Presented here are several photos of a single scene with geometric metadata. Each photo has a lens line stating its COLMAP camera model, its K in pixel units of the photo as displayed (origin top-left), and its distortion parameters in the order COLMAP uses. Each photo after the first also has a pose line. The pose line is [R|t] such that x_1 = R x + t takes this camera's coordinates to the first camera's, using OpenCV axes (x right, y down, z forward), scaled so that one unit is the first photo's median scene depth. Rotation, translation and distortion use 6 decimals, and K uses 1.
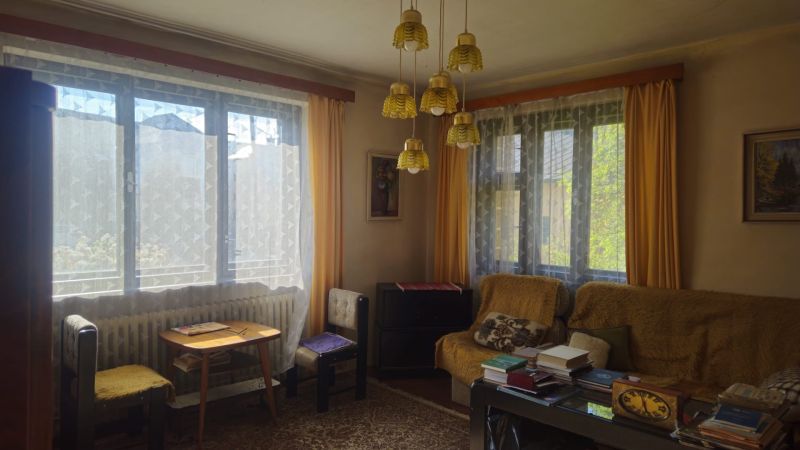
lens RADIAL K [[540.8, 0, 401.5], [0, 540.8, 222.7], [0, 0, 1]] dist [-0.001065, -0.002329]
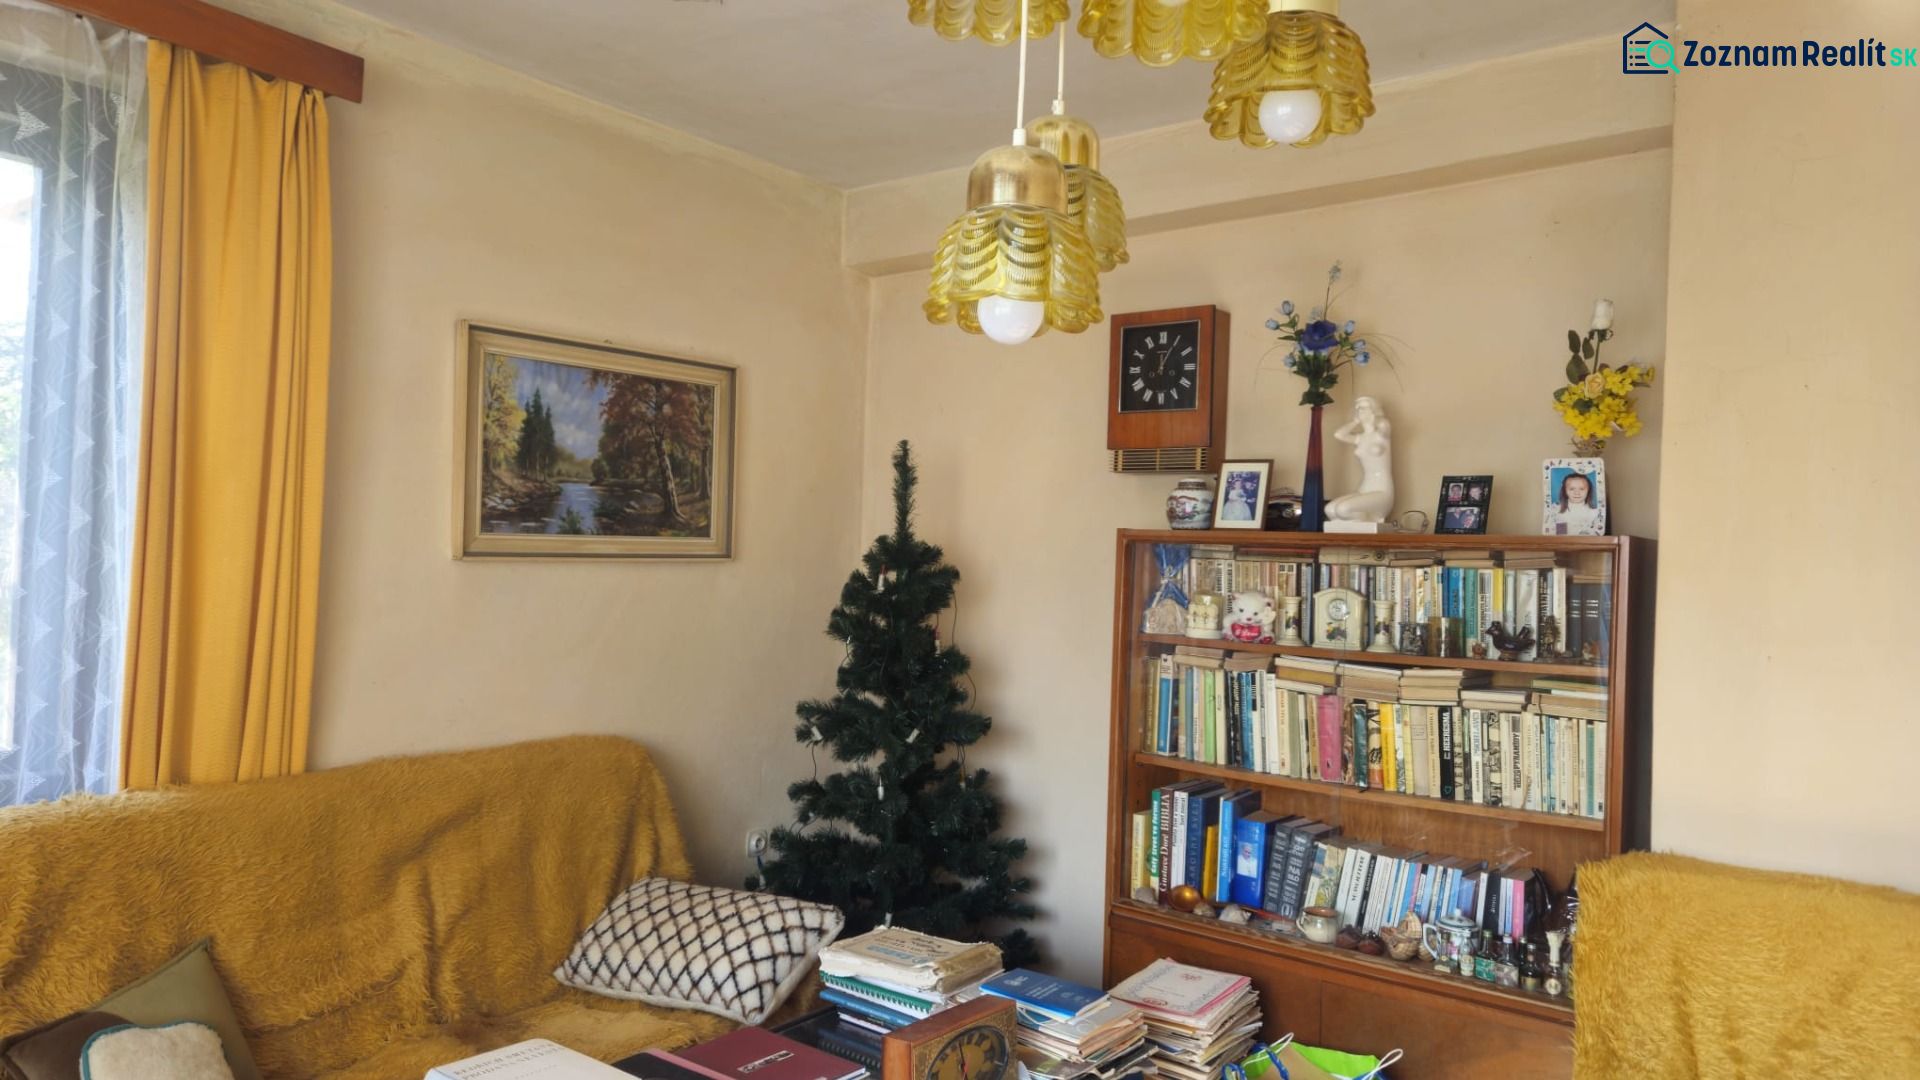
lens RADIAL K [[1297.8, 0, 959.6], [0, 1297.8, 532.7], [0, 0, 1]] dist [-0.001065, -0.002329]
pose [[-0.141965, 0.017989, 0.989708, -0.306206], [-0.022690, 0.999513, -0.021422, -0.006690], [-0.989612, -0.025497, -0.141488, 0.795317]]
